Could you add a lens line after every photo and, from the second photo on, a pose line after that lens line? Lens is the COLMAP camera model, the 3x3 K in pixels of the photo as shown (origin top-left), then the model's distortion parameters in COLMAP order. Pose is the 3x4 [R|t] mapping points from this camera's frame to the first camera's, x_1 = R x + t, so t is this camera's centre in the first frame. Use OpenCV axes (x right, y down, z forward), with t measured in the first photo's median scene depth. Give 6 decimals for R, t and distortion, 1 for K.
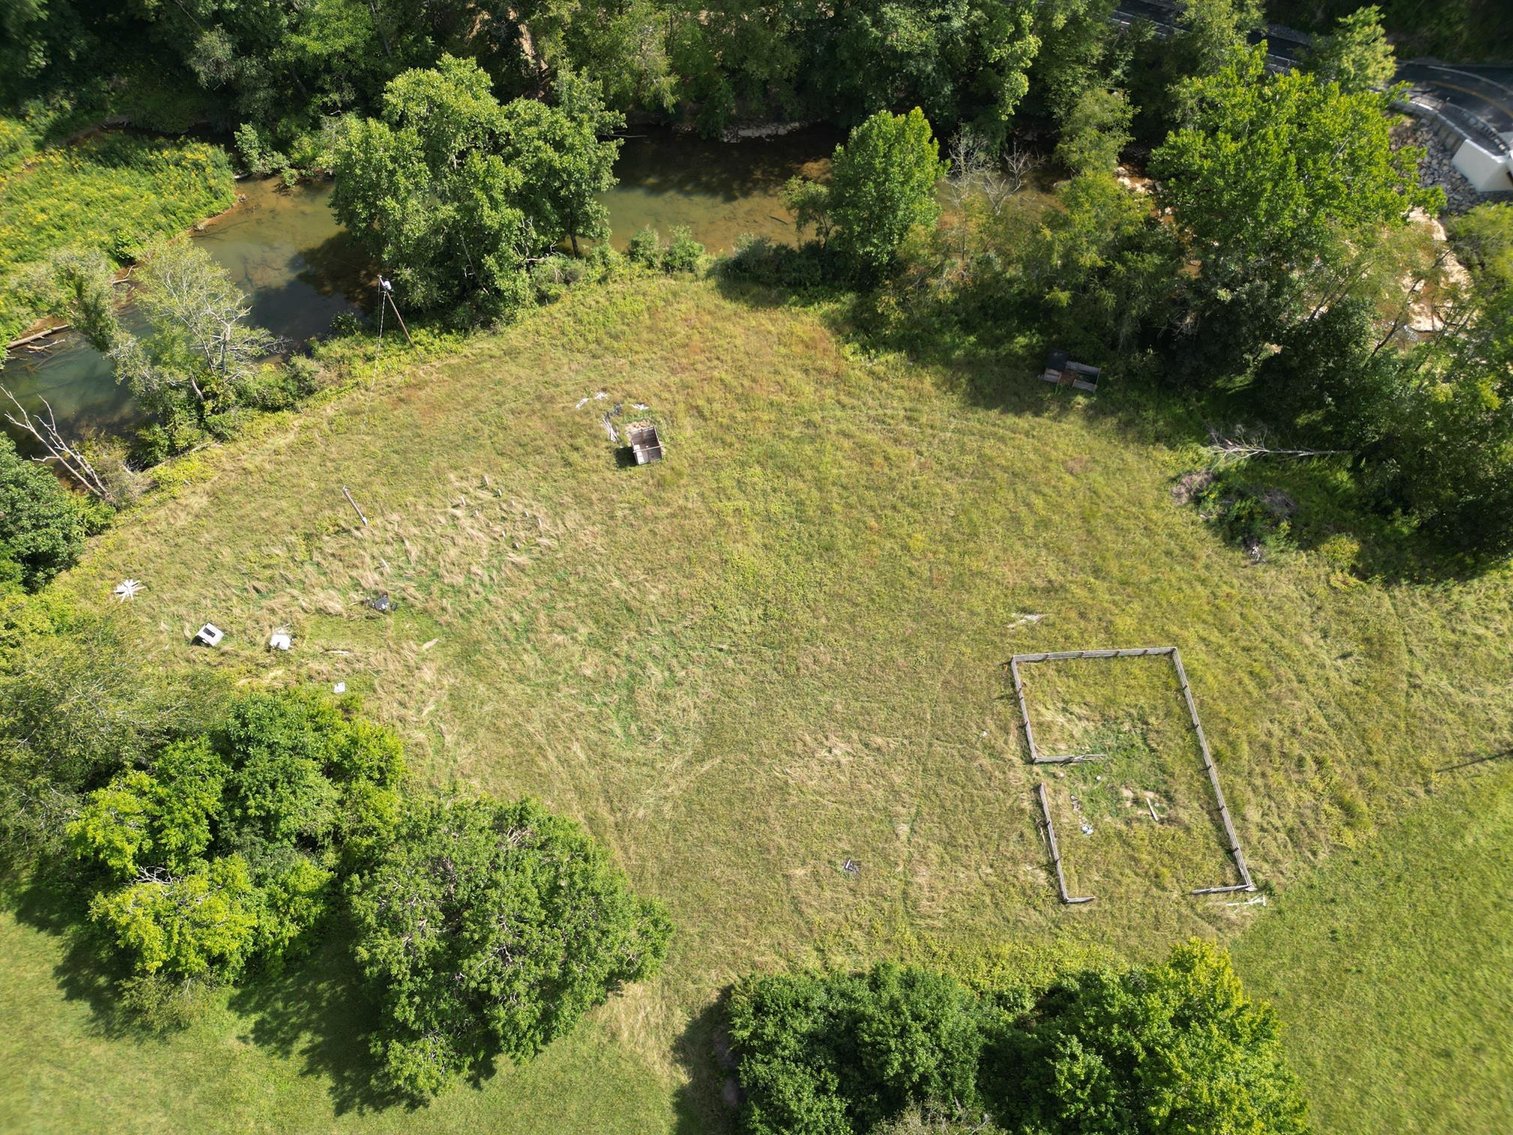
lens RADIAL K [[1053.8, 0, 761.0], [0, 1053.8, 566.7], [0, 0, 1]] dist [0.079649, -0.081985]
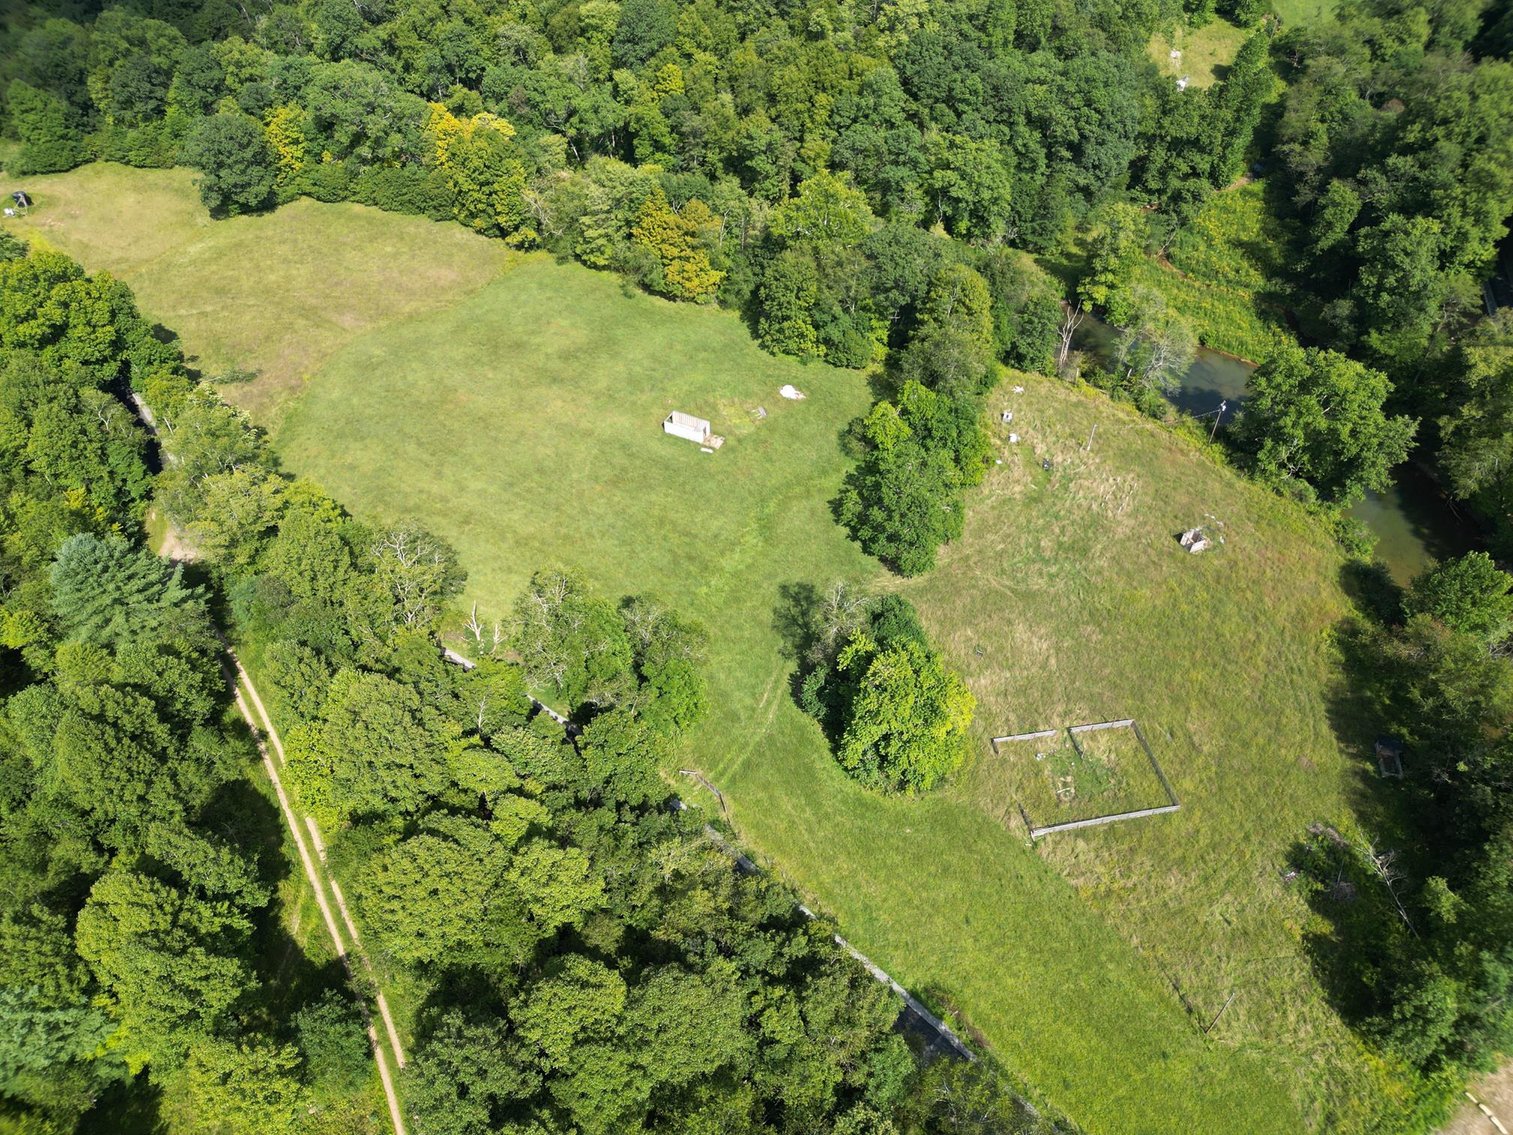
lens RADIAL K [[1063.2, 0, 762.7], [0, 1063.2, 571.4], [0, 0, 1]] dist [0.054208, -0.051263]
pose [[0.126504, 0.712807, -0.689857, 1.003665], [-0.852250, 0.433972, 0.292126, -0.008651], [0.507608, 0.550976, 0.662389, -0.447782]]
